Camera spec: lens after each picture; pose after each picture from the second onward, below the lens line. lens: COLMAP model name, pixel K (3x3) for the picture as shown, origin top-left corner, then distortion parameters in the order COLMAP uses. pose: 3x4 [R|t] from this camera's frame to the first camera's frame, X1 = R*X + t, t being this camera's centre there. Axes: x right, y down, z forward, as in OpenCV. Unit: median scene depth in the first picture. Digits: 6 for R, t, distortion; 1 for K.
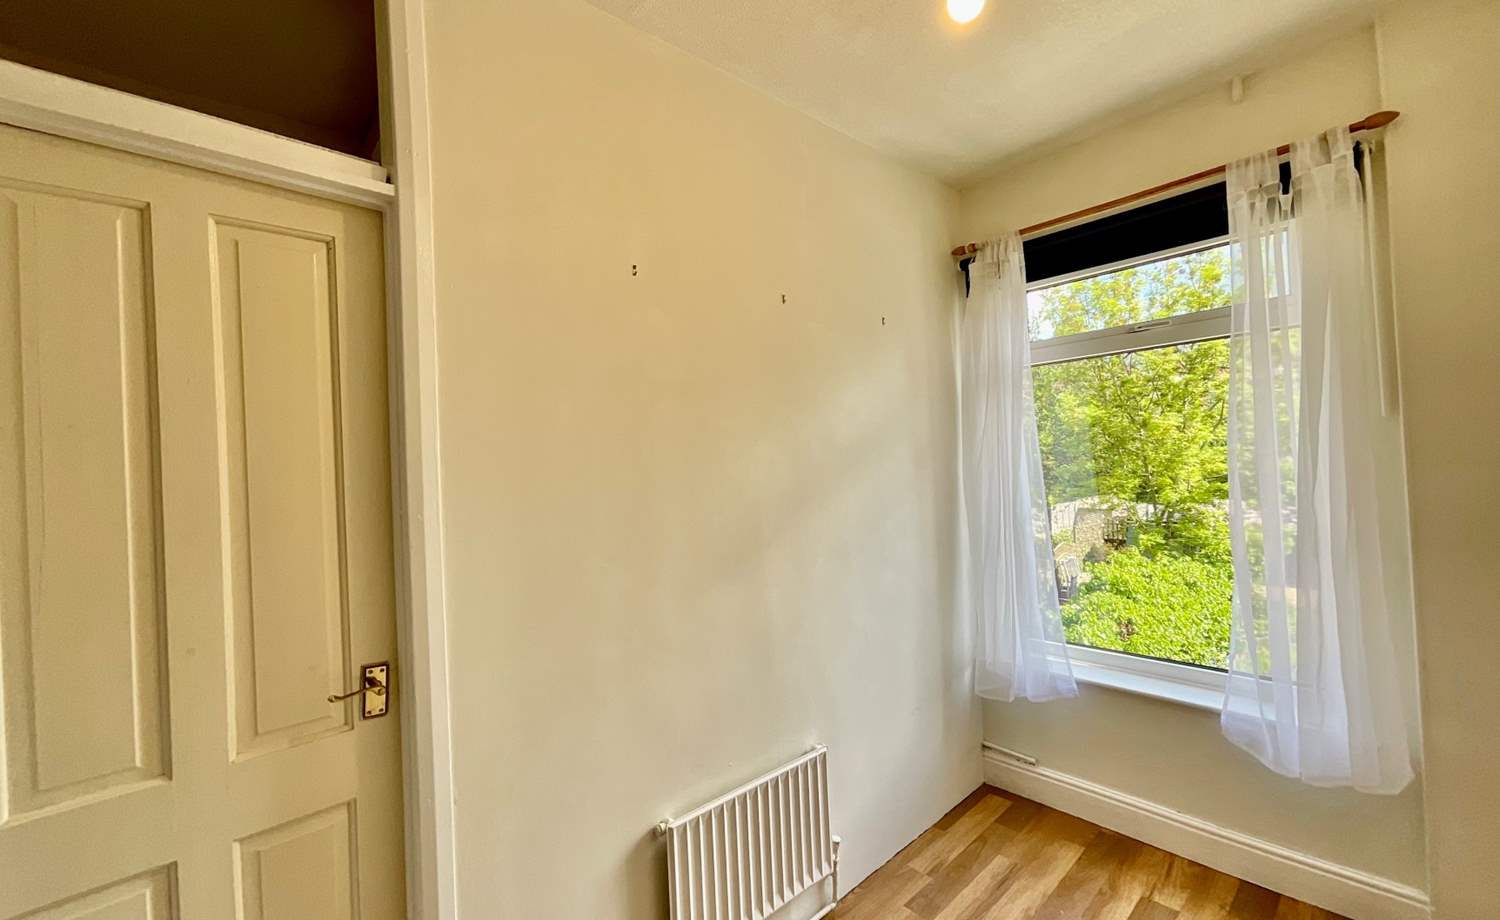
lens RADIAL K [[612.0, 0, 750.0], [0, 612.0, 460.0], [0, 0, 1]] dist [0.001450, 0.000080]
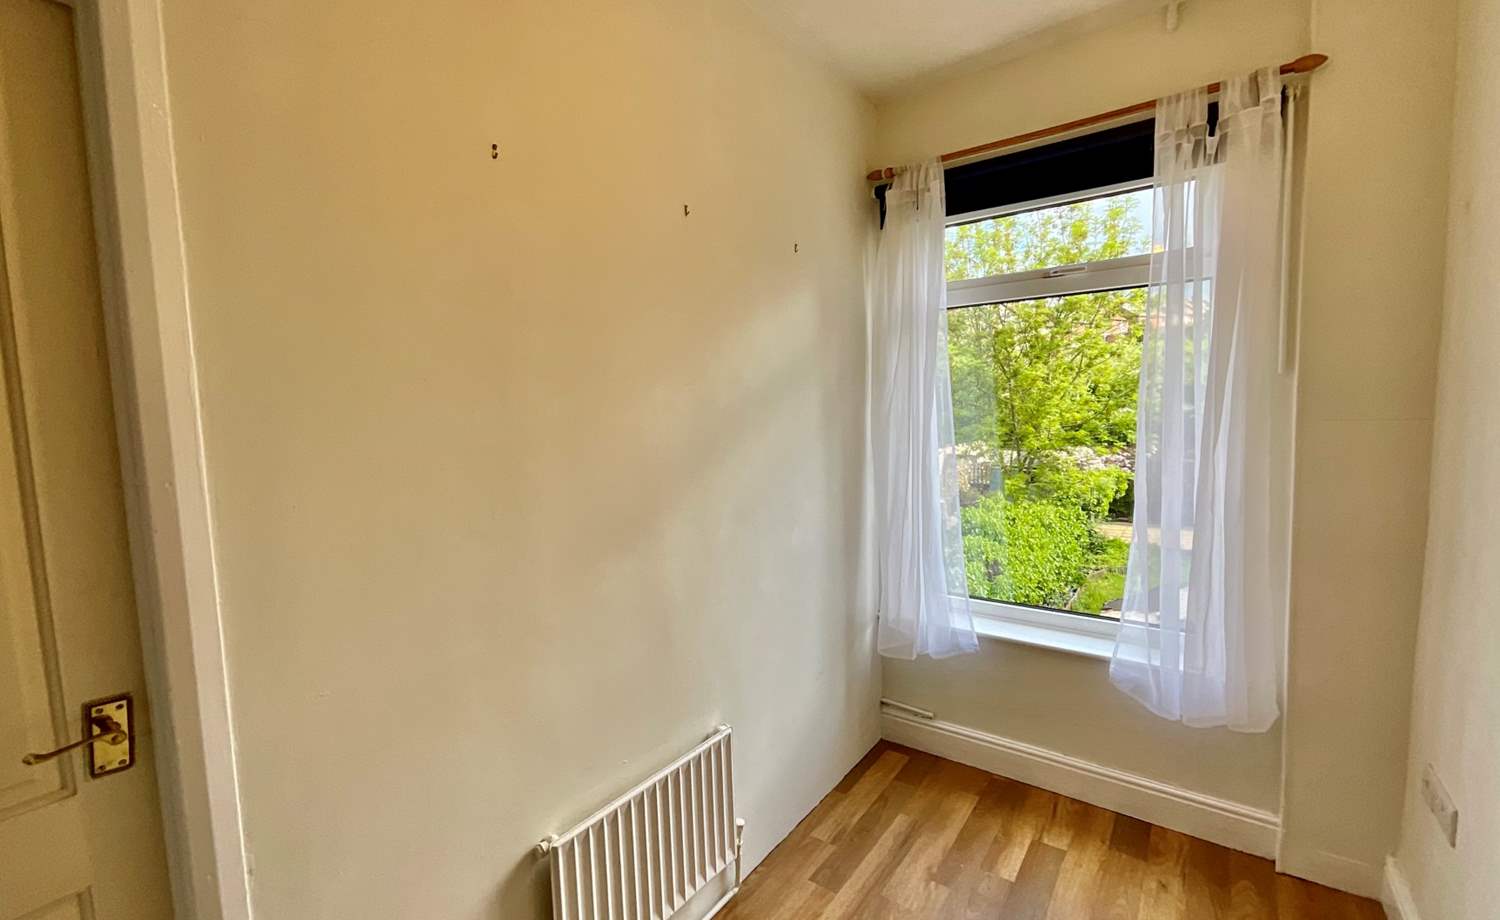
lens RADIAL K [[642.9, 0, 756.6], [0, 642.9, 462.7], [0, 0, 1]] dist [0.000125, 0.001164]
pose [[0.980114, -0.002351, 0.198423, -0.023727], [-0.015787, 0.995836, 0.089782, -0.004100], [-0.197808, -0.091129, 0.975996, 0.101295]]
